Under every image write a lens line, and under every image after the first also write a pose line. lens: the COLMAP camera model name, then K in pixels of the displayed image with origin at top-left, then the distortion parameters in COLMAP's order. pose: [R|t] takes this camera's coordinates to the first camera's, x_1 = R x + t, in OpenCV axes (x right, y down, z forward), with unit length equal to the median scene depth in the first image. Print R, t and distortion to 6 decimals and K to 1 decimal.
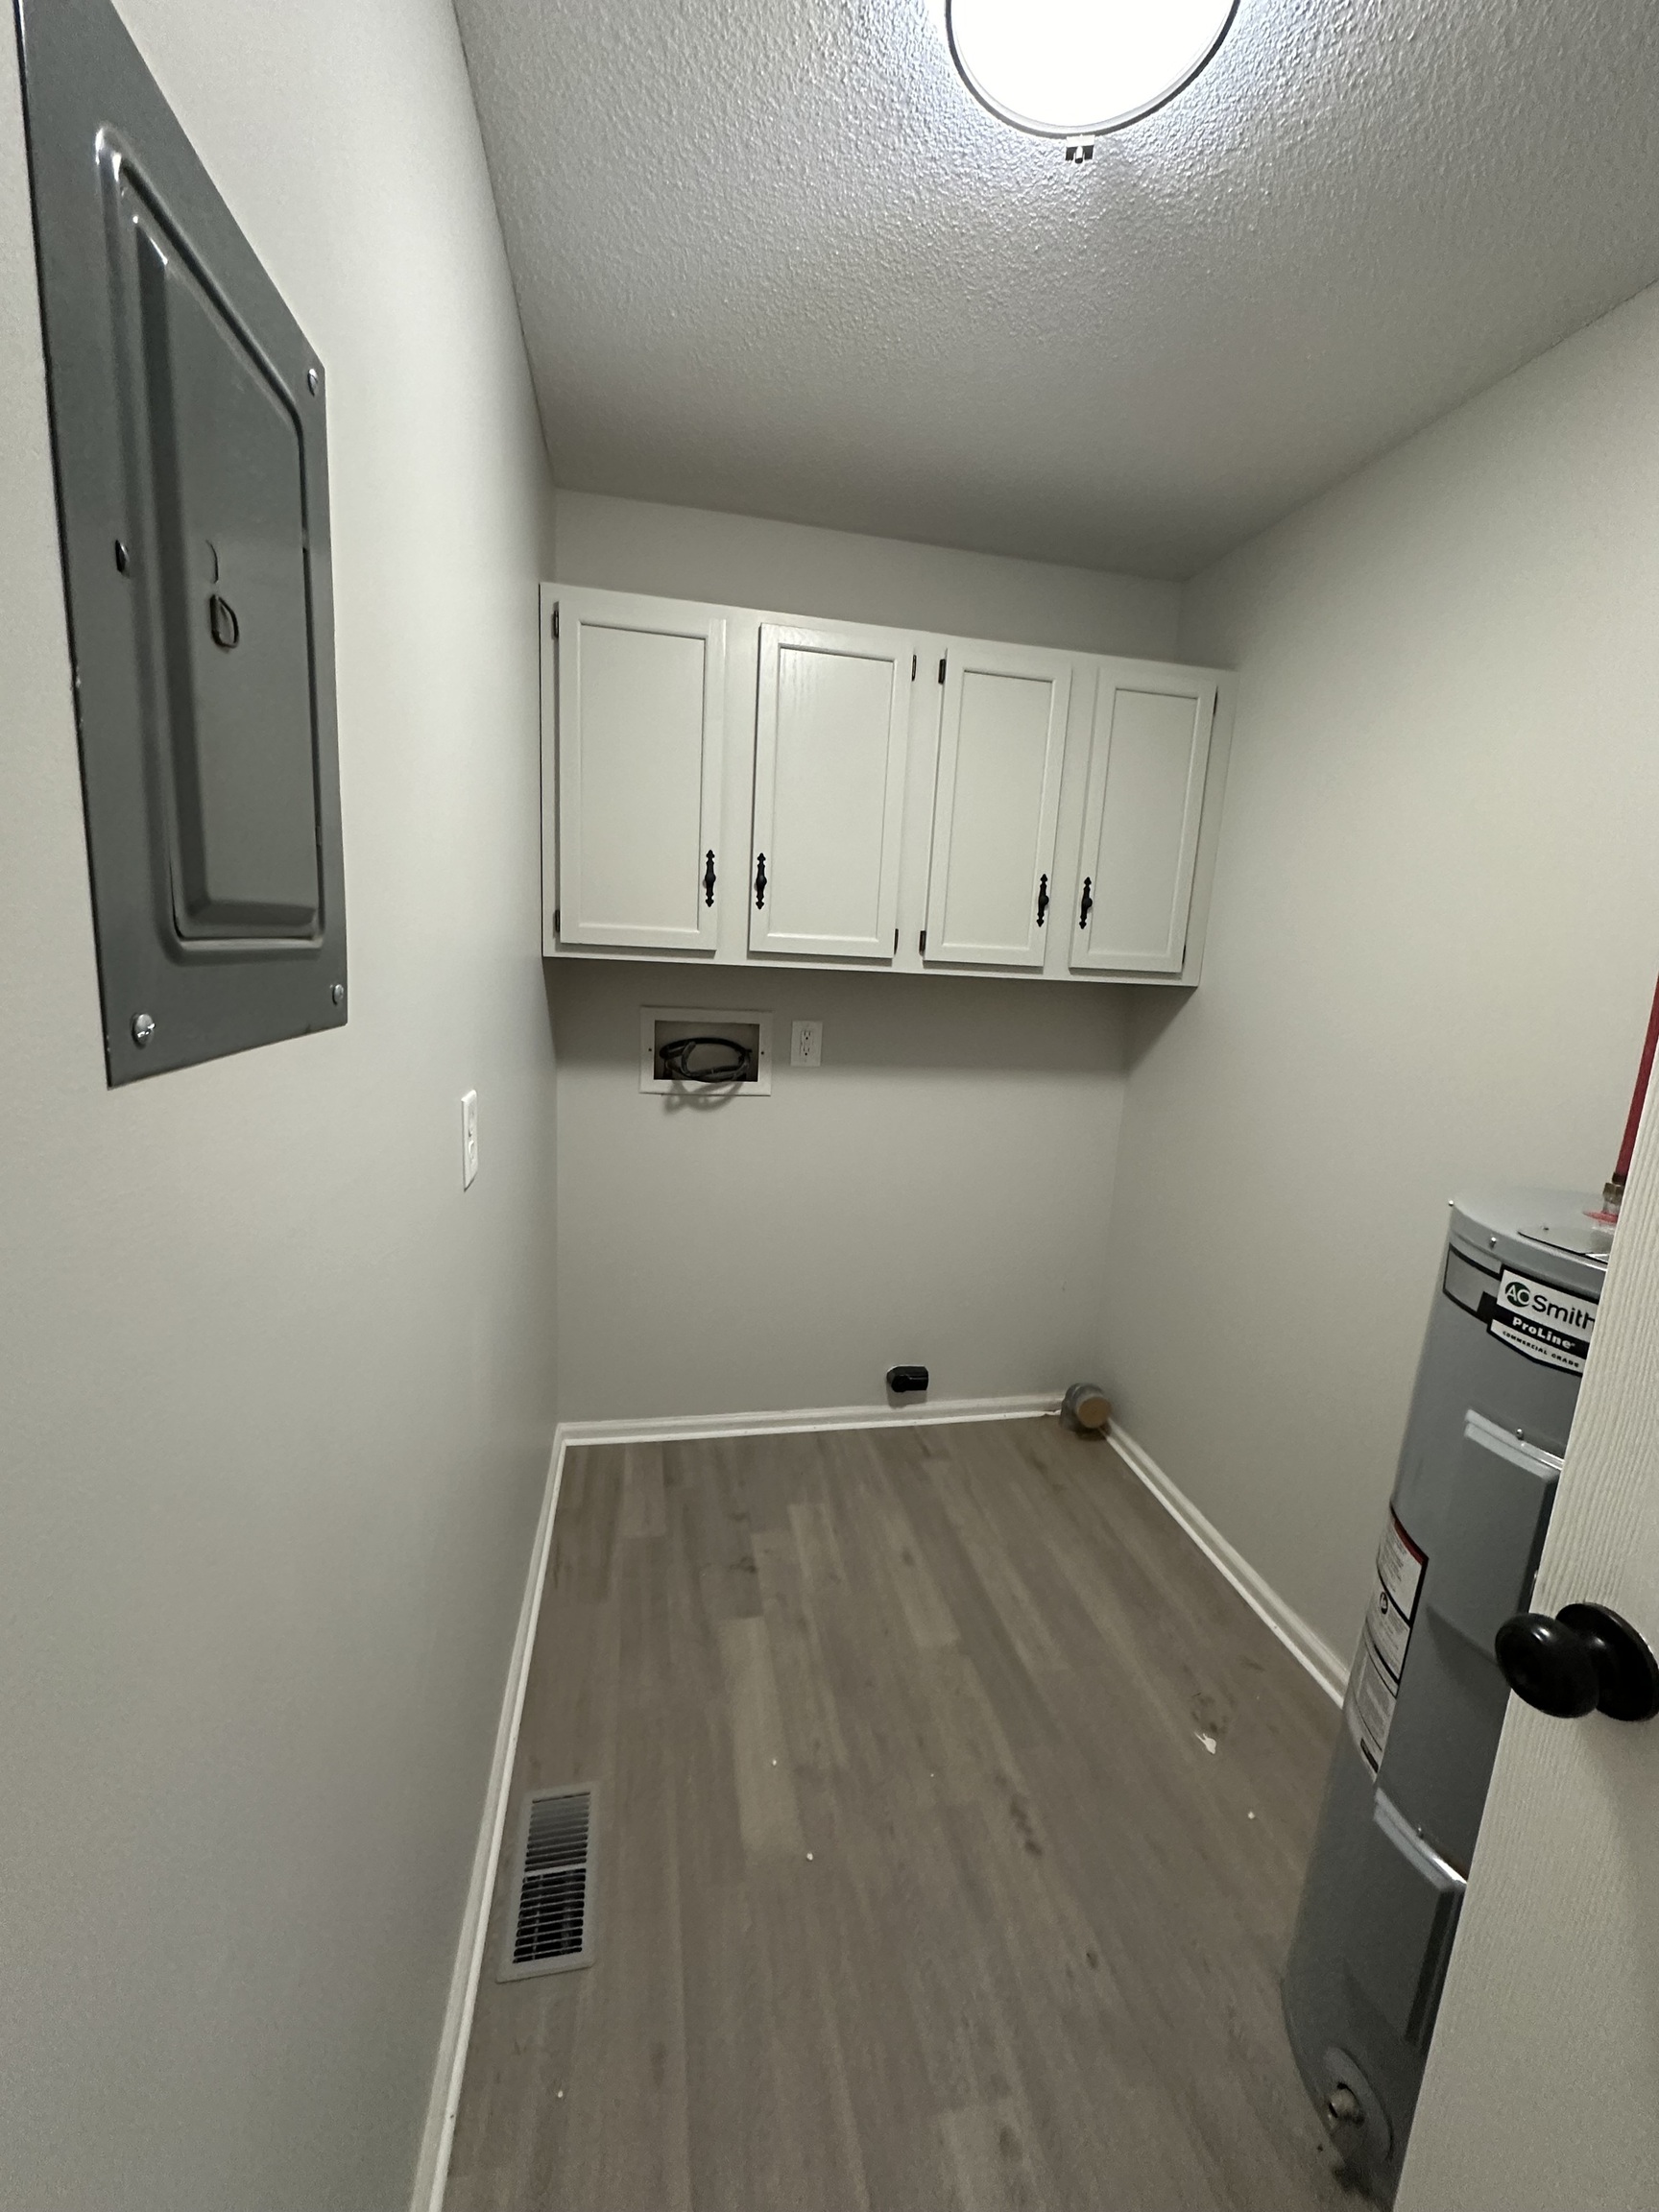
lens RADIAL K [[880.2, 0, 830.1], [0, 880.2, 1104.6], [0, 0, 1]] dist [-0.002161, 0.000476]
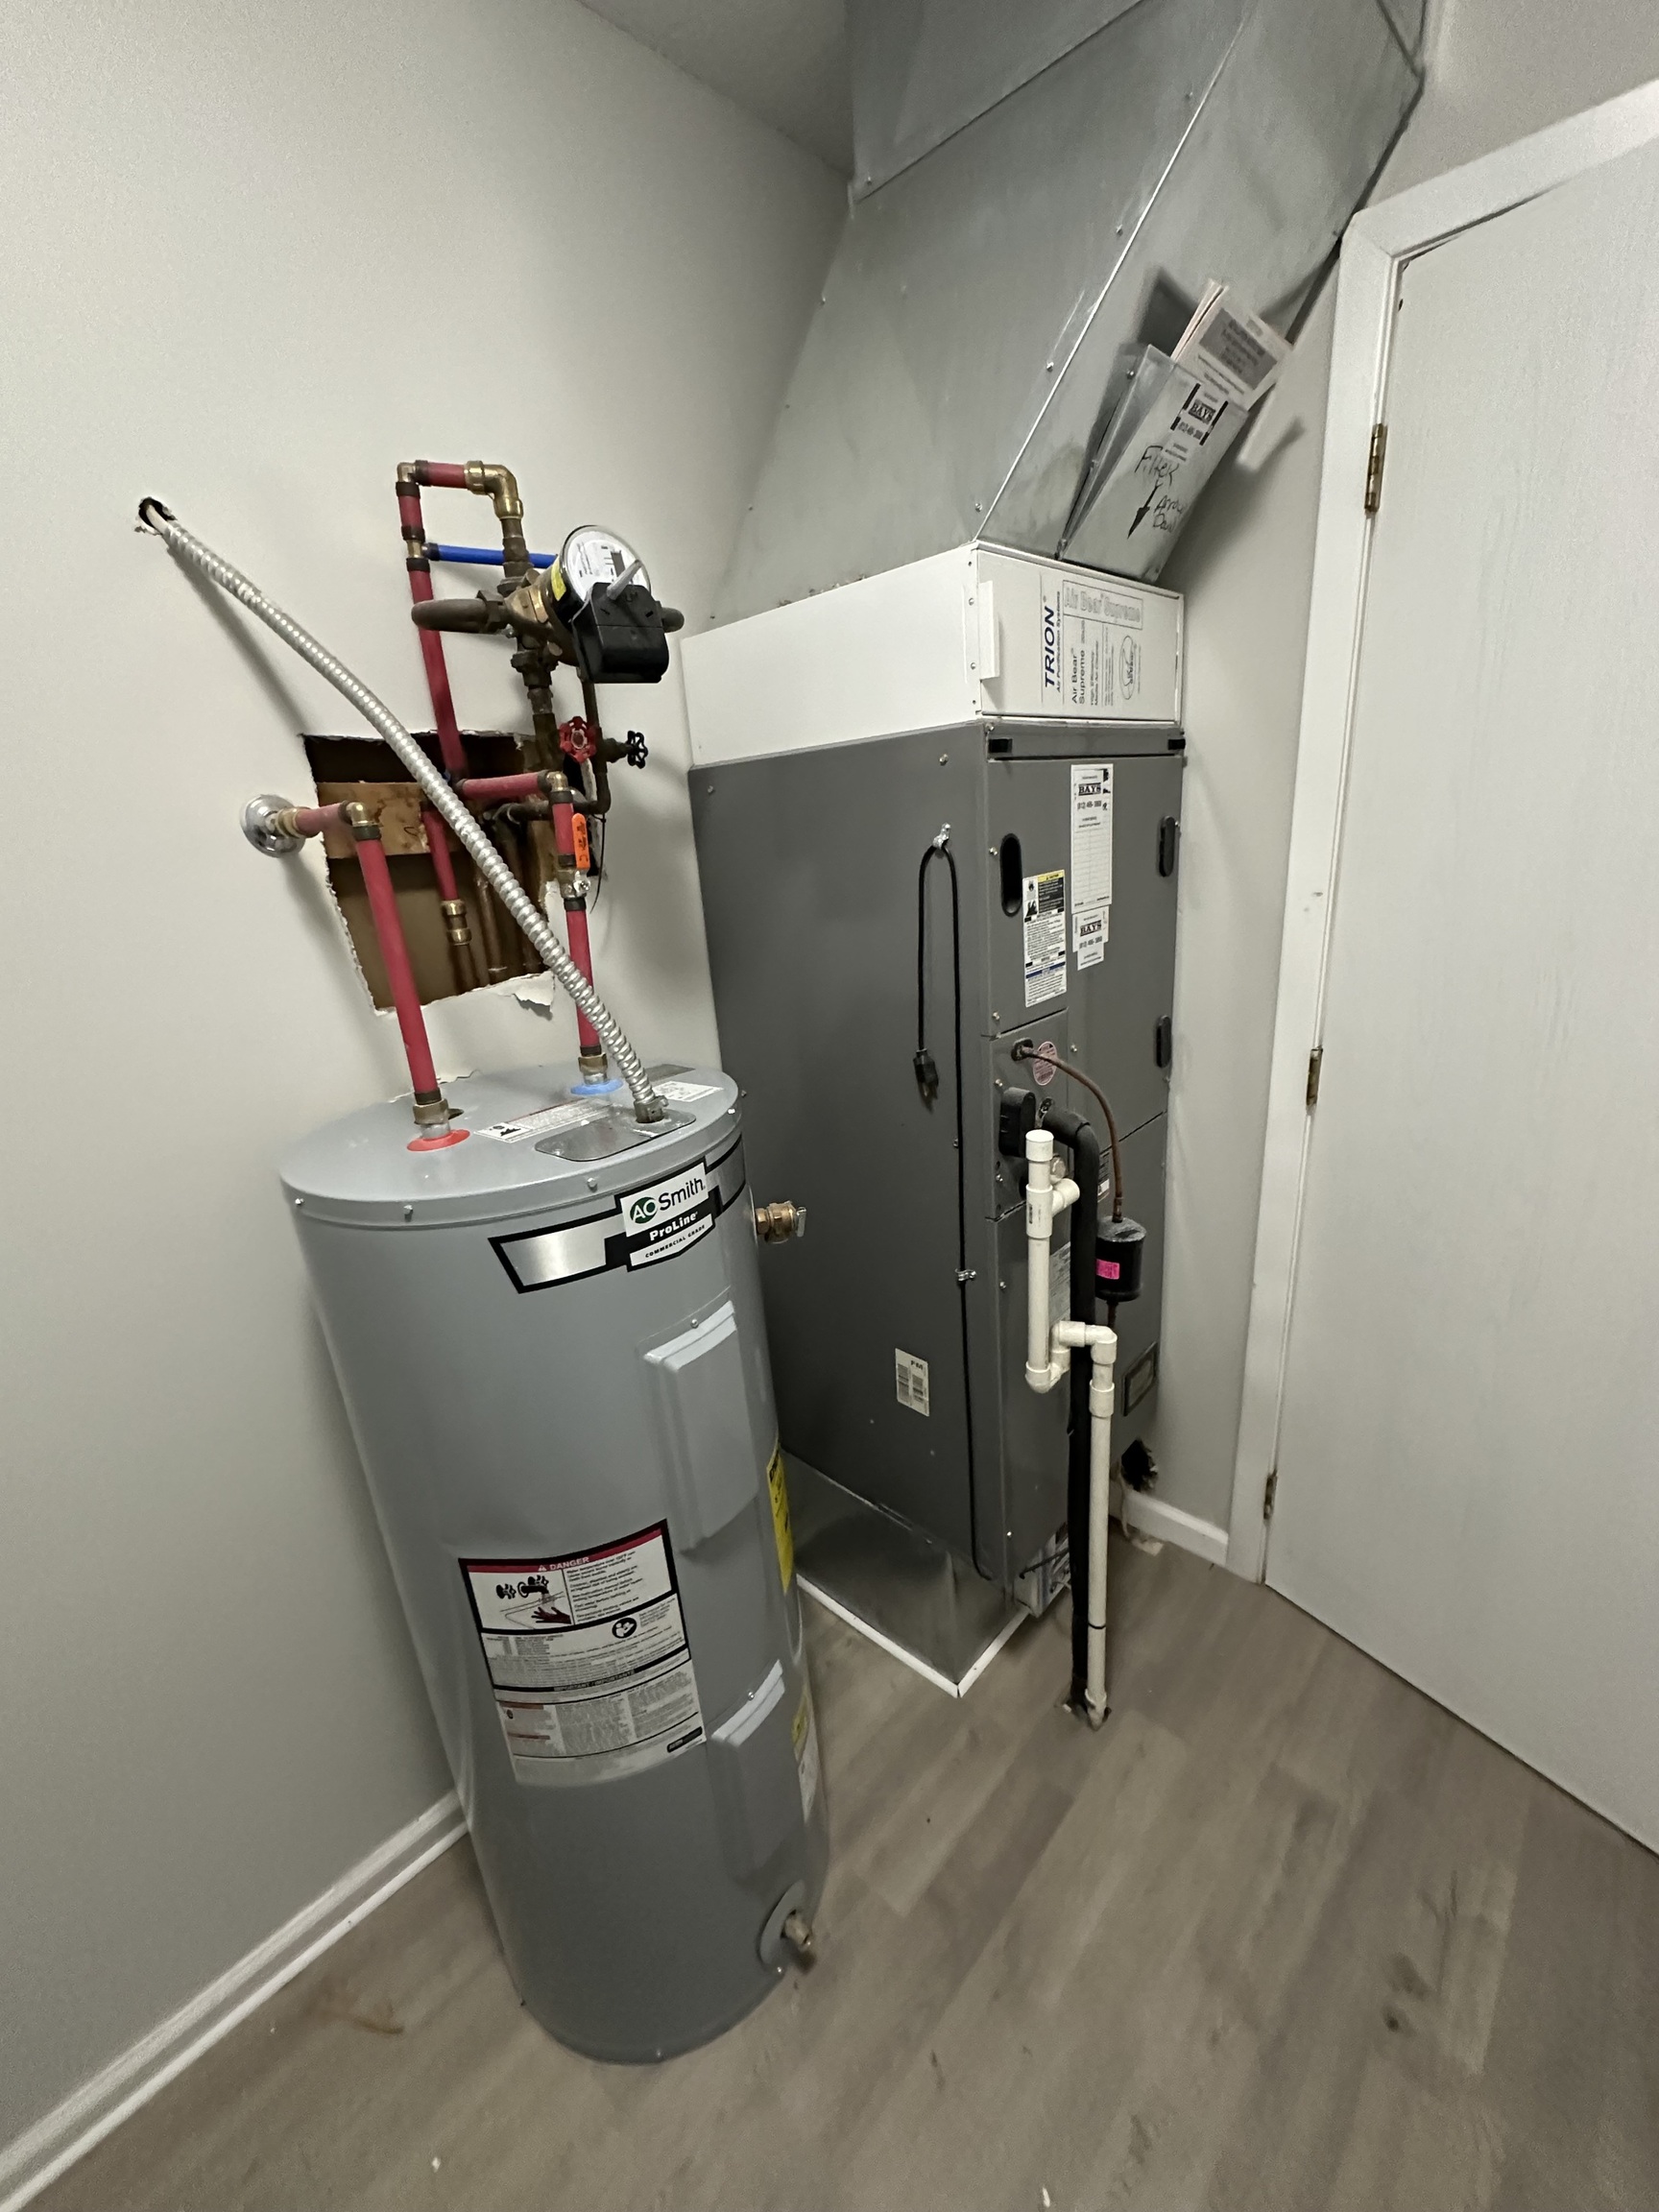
lens RADIAL K [[880.2, 0, 830.1], [0, 880.2, 1104.6], [0, 0, 1]] dist [-0.002161, 0.000476]
pose [[-0.577227, -0.271553, 0.770109, 0.008382], [0.183669, 0.875746, 0.446469, -0.241933], [-0.795660, 0.399159, -0.455628, 1.196926]]
